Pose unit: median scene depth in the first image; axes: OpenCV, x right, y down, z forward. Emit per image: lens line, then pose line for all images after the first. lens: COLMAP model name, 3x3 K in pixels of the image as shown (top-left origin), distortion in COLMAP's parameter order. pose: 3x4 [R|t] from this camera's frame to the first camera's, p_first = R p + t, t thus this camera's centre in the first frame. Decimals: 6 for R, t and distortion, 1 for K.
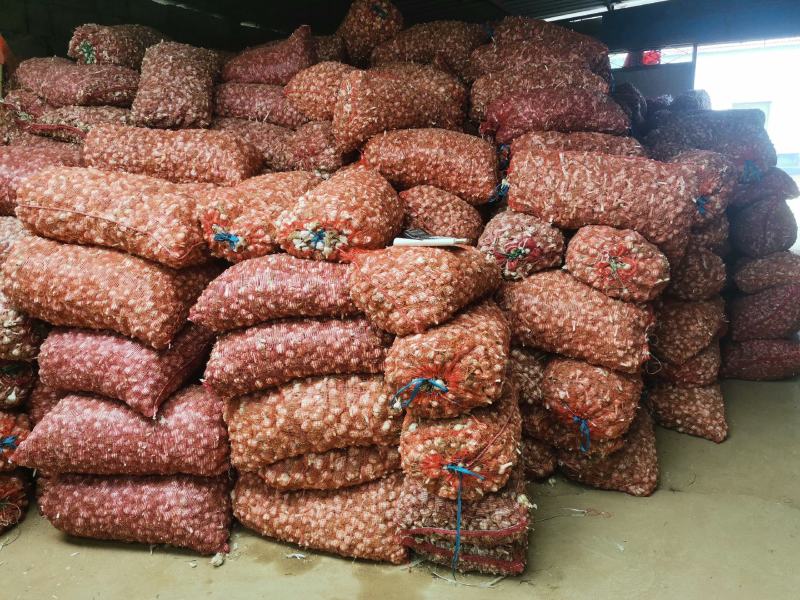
lens RADIAL K [[602.0, 0, 400.0], [0, 602.0, 300.0], [0, 0, 1]] dist [0.103338, -0.140897]
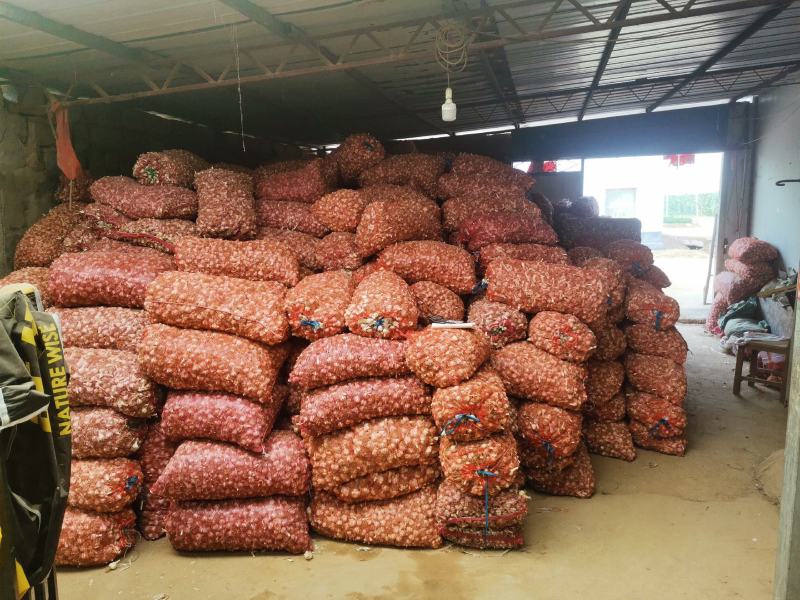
lens RADIAL K [[602.0, 0, 400.0], [0, 602.0, 300.0], [0, 0, 1]] dist [0.103338, -0.140897]
pose [[0.986279, -0.004566, 0.165025, -0.308691], [0.021743, 0.994502, -0.102433, -0.005913], [-0.163650, 0.104616, 0.980956, -0.441924]]
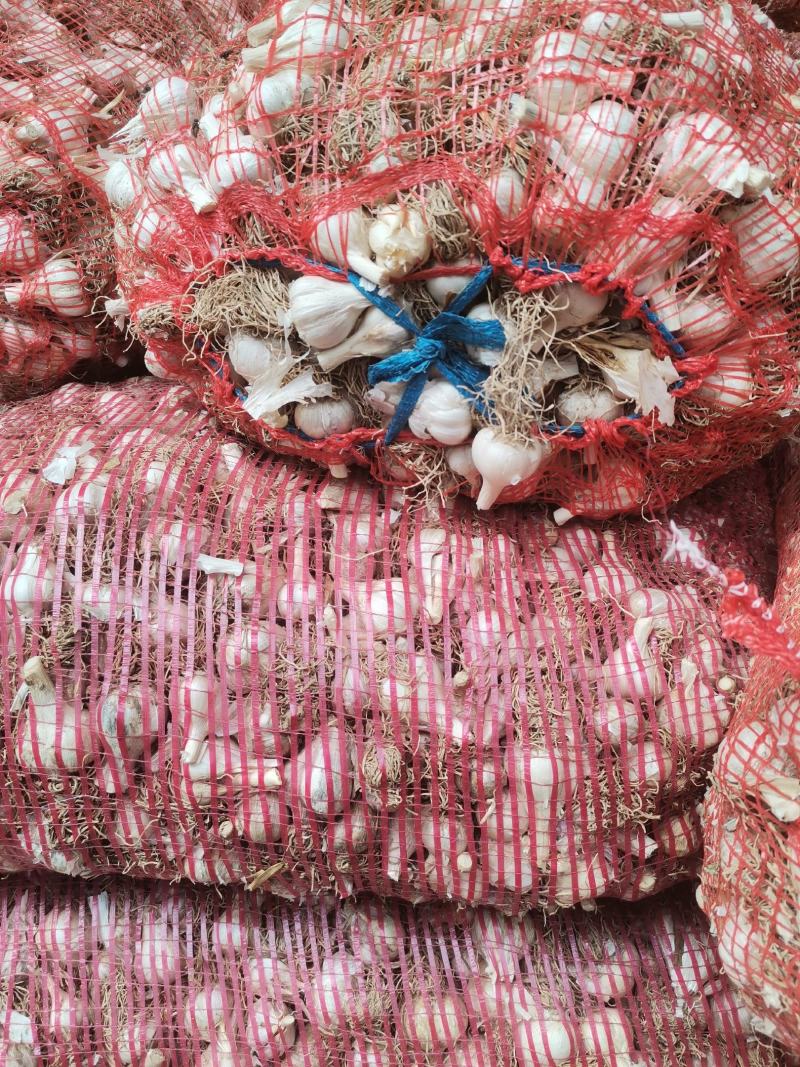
lens RADIAL K [[802.9, 0, 405.6], [0, 802.9, 535.5], [0, 0, 1]] dist [0.103338, -0.140897]
pose [[0.997306, 0.070007, 0.021897, -0.133270], [-0.073351, 0.950509, 0.301915, -0.108529], [0.000323, -0.302708, 0.953083, 0.781388]]
